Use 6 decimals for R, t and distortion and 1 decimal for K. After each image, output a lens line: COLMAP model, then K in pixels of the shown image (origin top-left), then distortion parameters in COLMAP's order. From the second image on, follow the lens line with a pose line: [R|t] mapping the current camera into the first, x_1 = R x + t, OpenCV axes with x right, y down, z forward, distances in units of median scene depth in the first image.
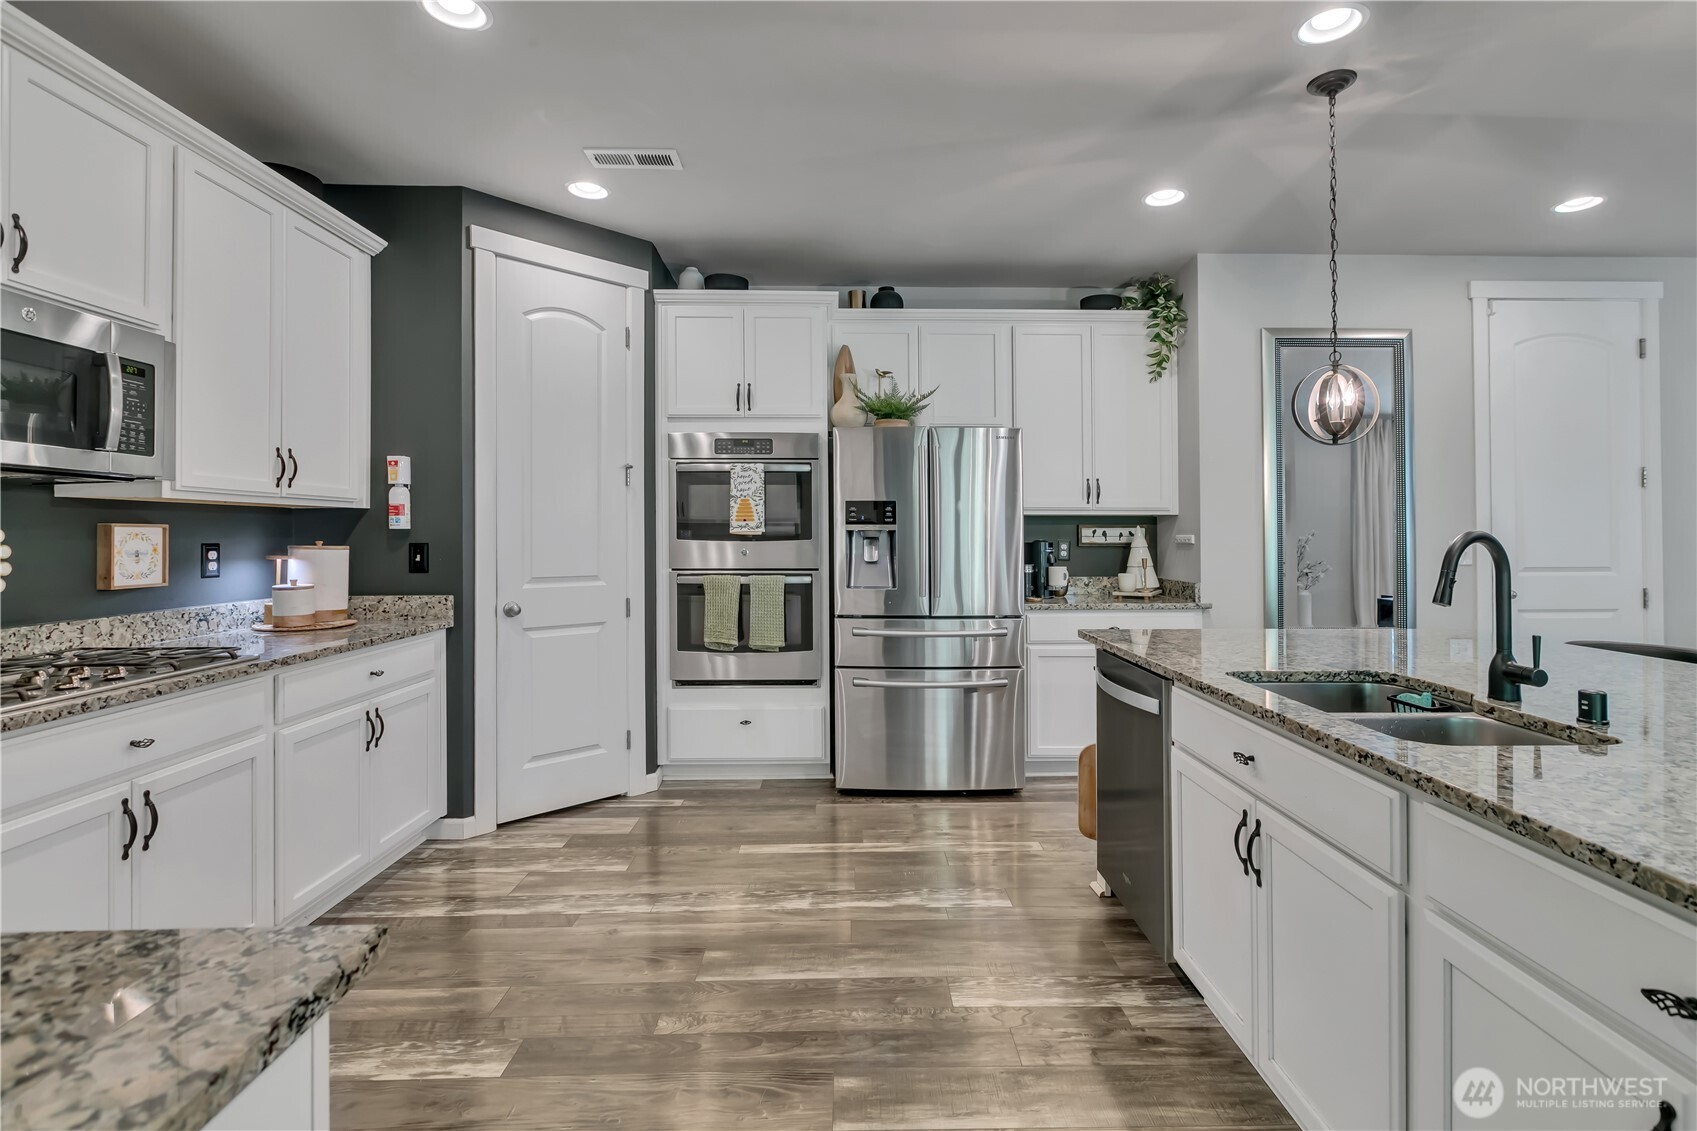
lens RADIAL K [[794.4, 0, 869.0], [0, 794.4, 520.2], [0, 0, 1]] dist [-0.001473, 0.002238]
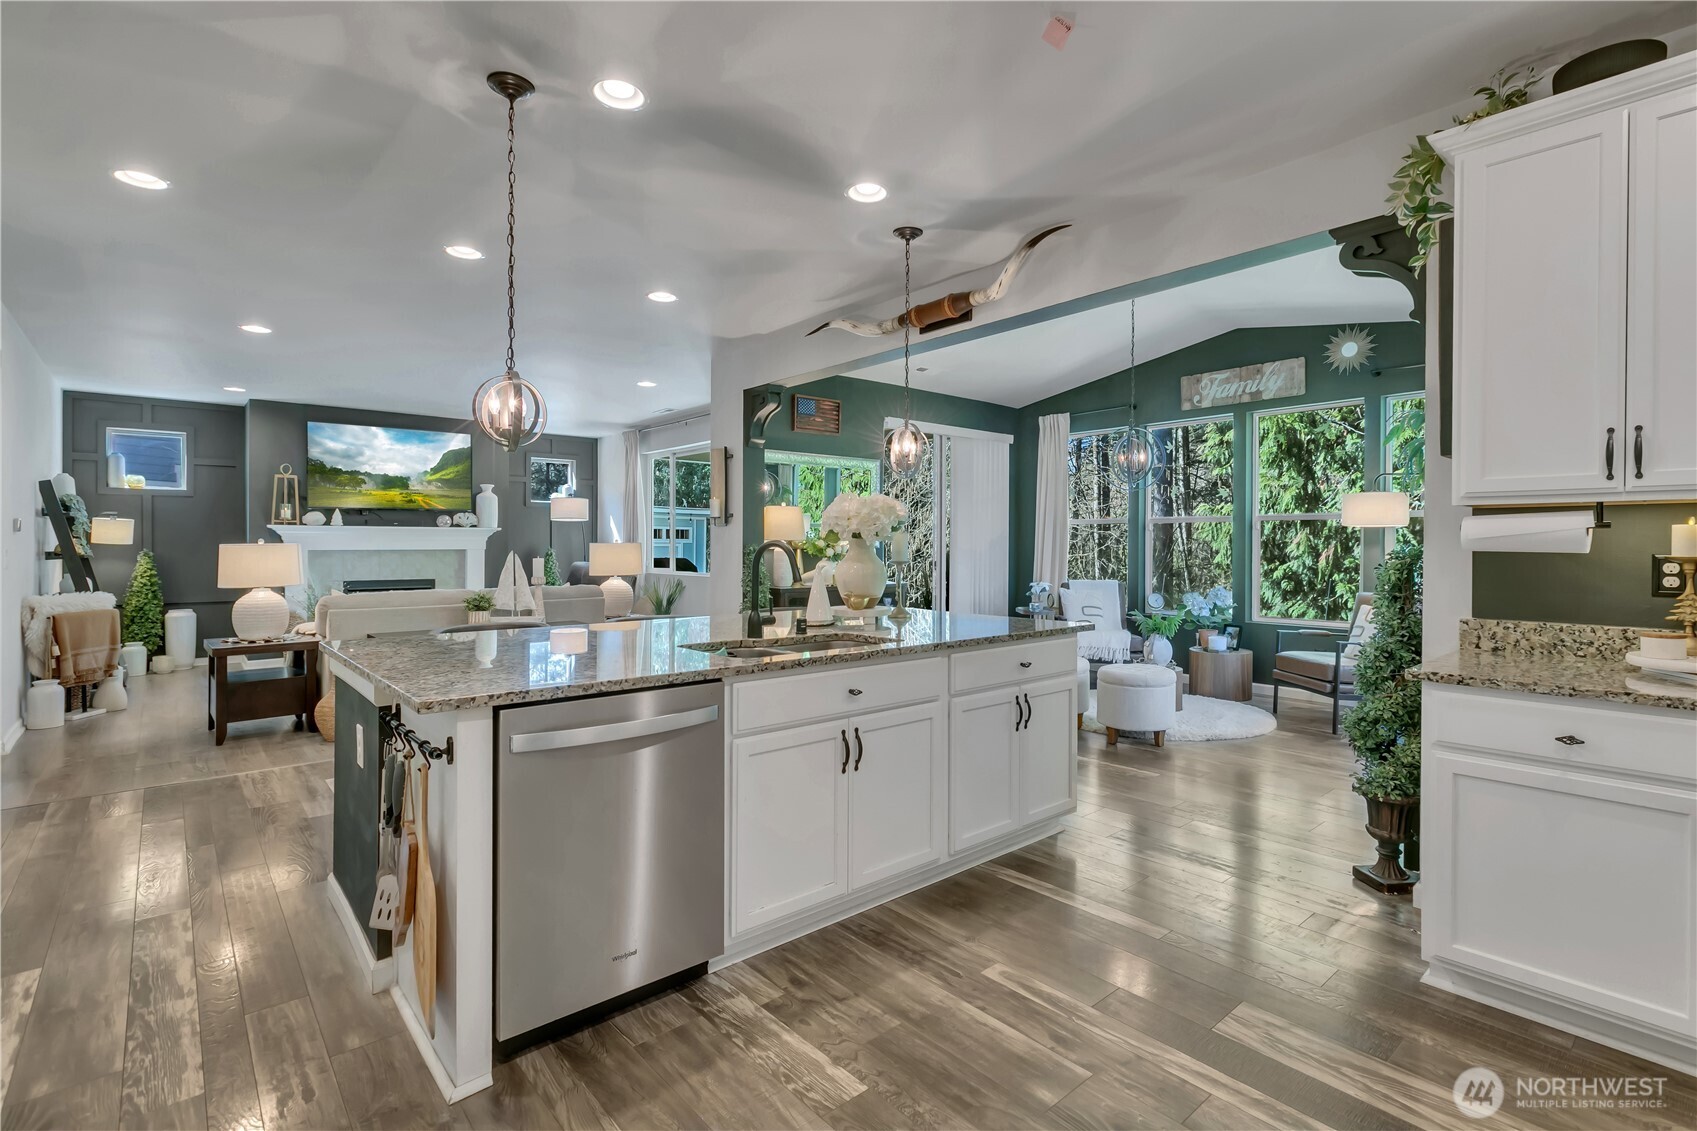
lens RADIAL K [[794.4, 0, 869.4], [0, 794.4, 563.5], [0, 0, 1]] dist [-0.001473, 0.002238]
pose [[-0.641850, -0.017197, 0.766638, -0.286565], [-0.013754, 0.999846, 0.010912, 0.017918], [-0.766707, -0.003541, -0.641987, 0.817993]]
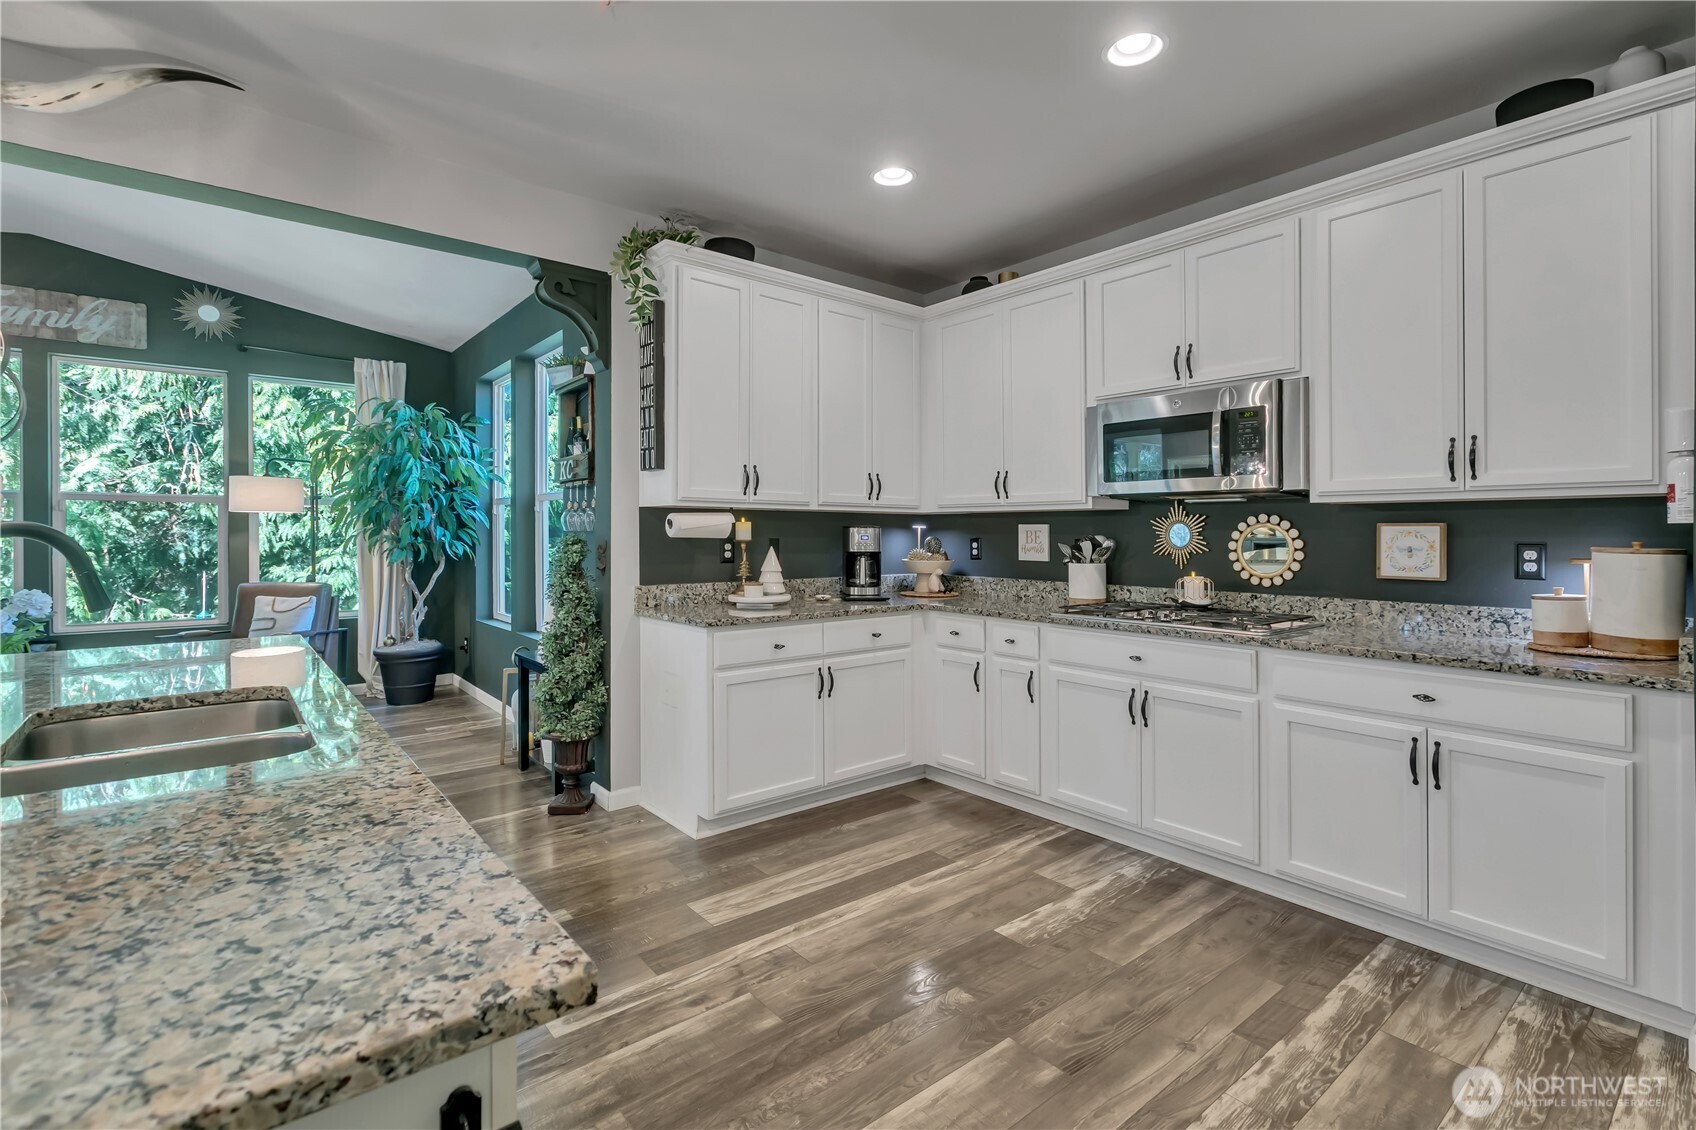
lens RADIAL K [[775.5, 0, 861.4], [0, 775.5, 550.9], [0, 0, 1]] dist [0.002834, -0.003030]
pose [[-0.787234, 0.012281, -0.616532, 0.241666], [0.008467, 0.999923, 0.009107, 0.017313], [0.616596, 0.001950, -0.787277, 0.877502]]
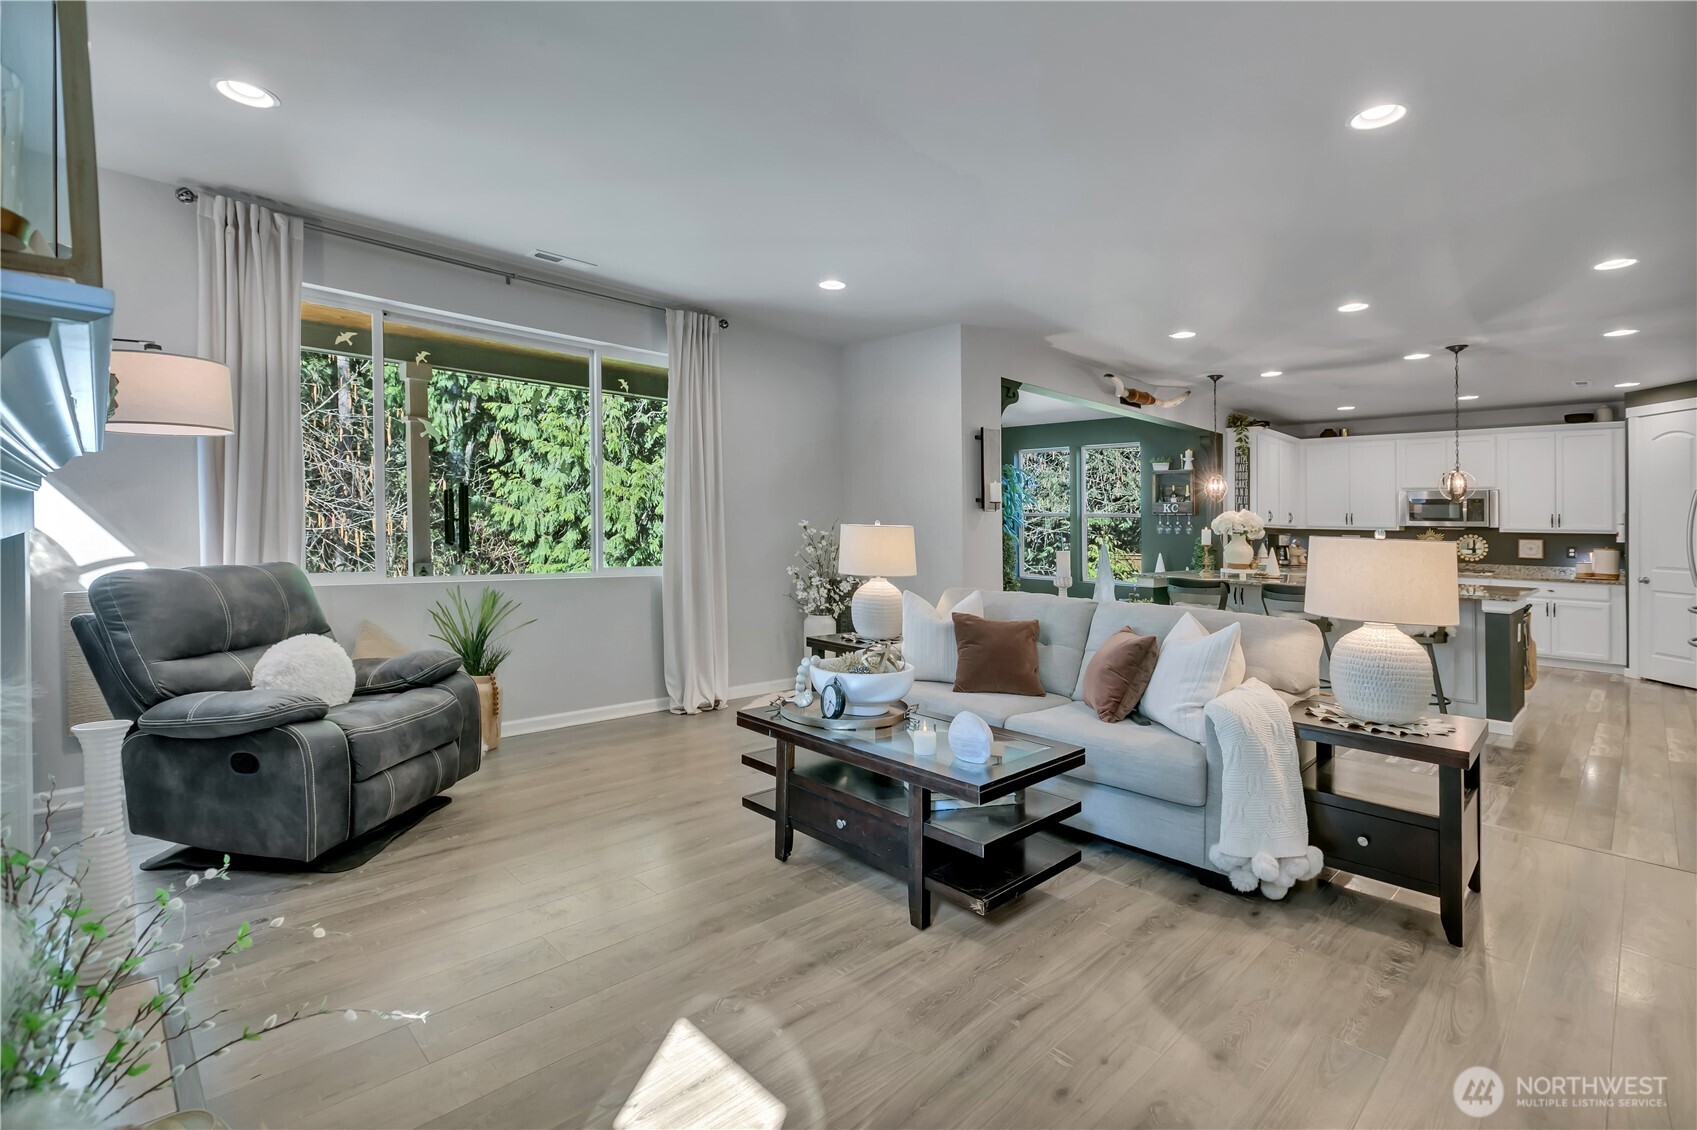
lens RADIAL K [[776.0, 0, 857.9], [0, 776.0, 523.1], [0, 0, 1]] dist [0.002834, -0.003030]
pose [[-0.733519, -0.019432, -0.679392, 2.182522], [-0.010804, 0.999798, -0.016932, 0.013962], [0.679583, -0.005080, -0.733581, 0.935491]]
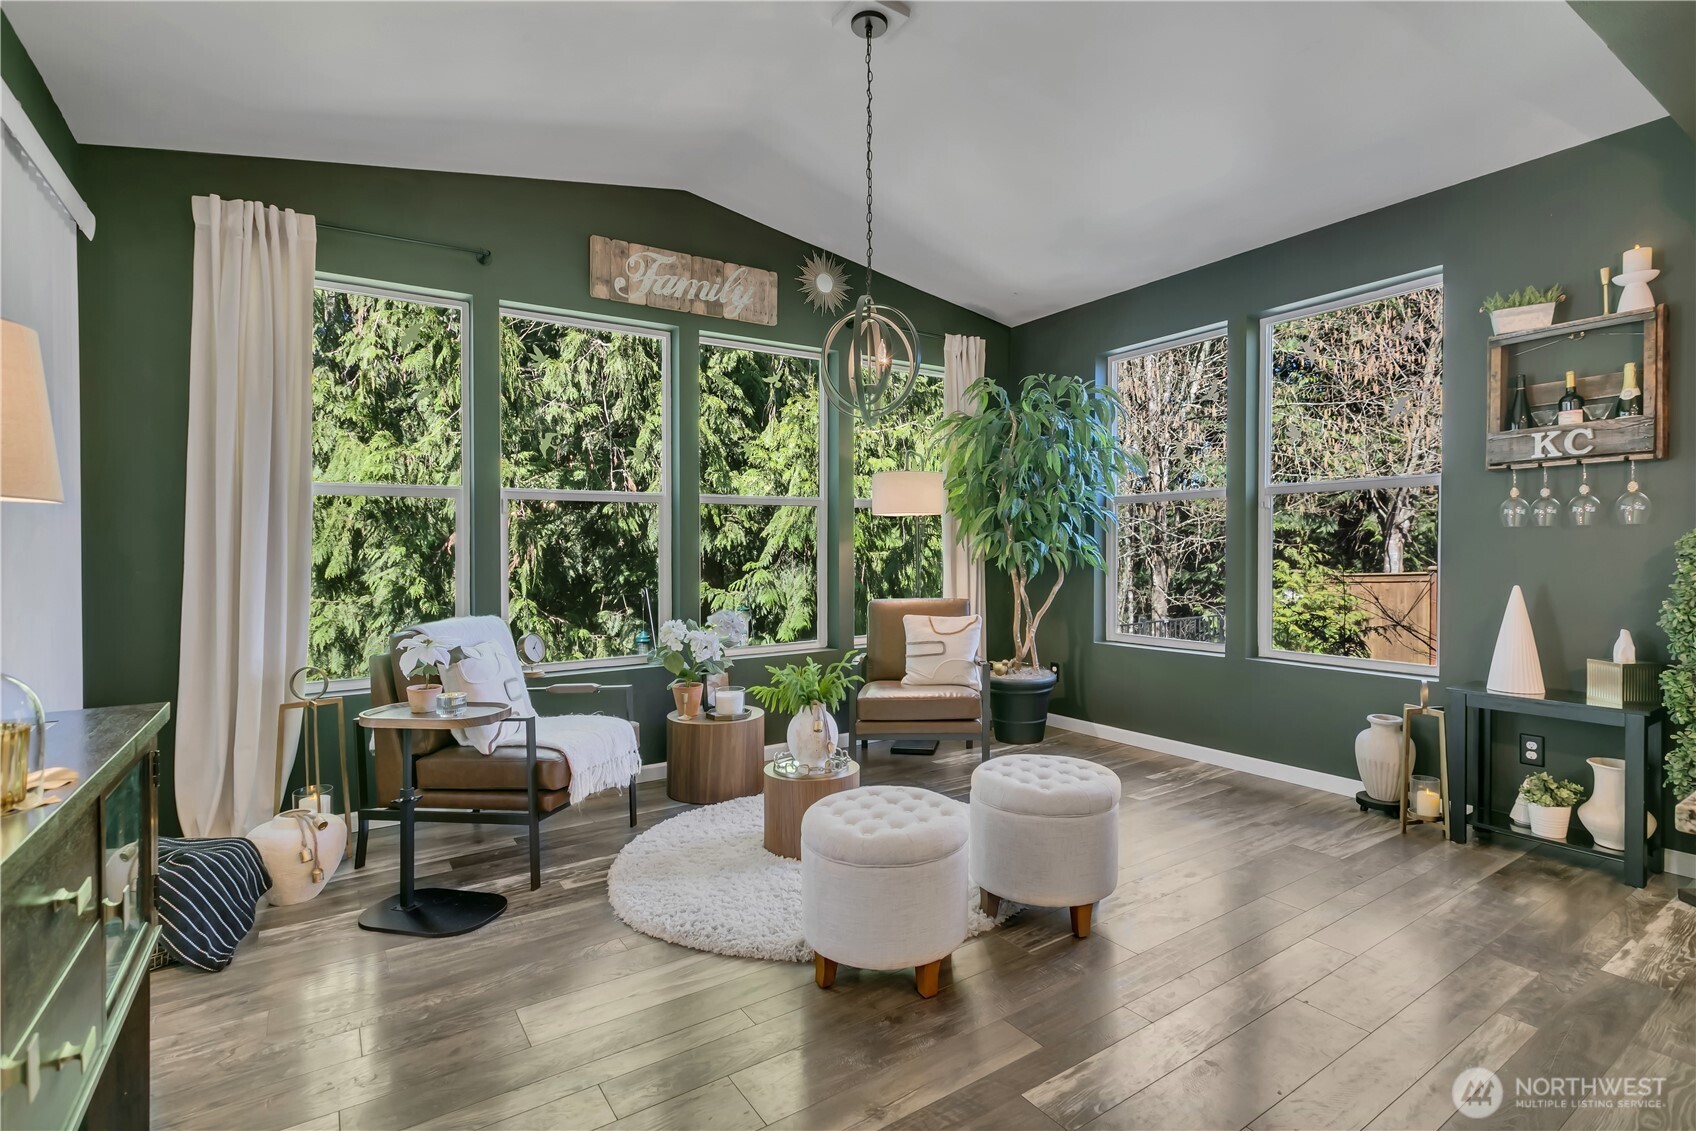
lens RADIAL K [[793.9, 0, 854.5], [0, 793.9, 550.7], [0, 0, 1]] dist [-0.001473, 0.002238]
pose [[-0.847054, 0.011328, -0.531386, 0.883564], [0.020286, 0.999733, -0.011026, 0.017030], [0.531119, -0.020119, -0.847058, 0.136355]]
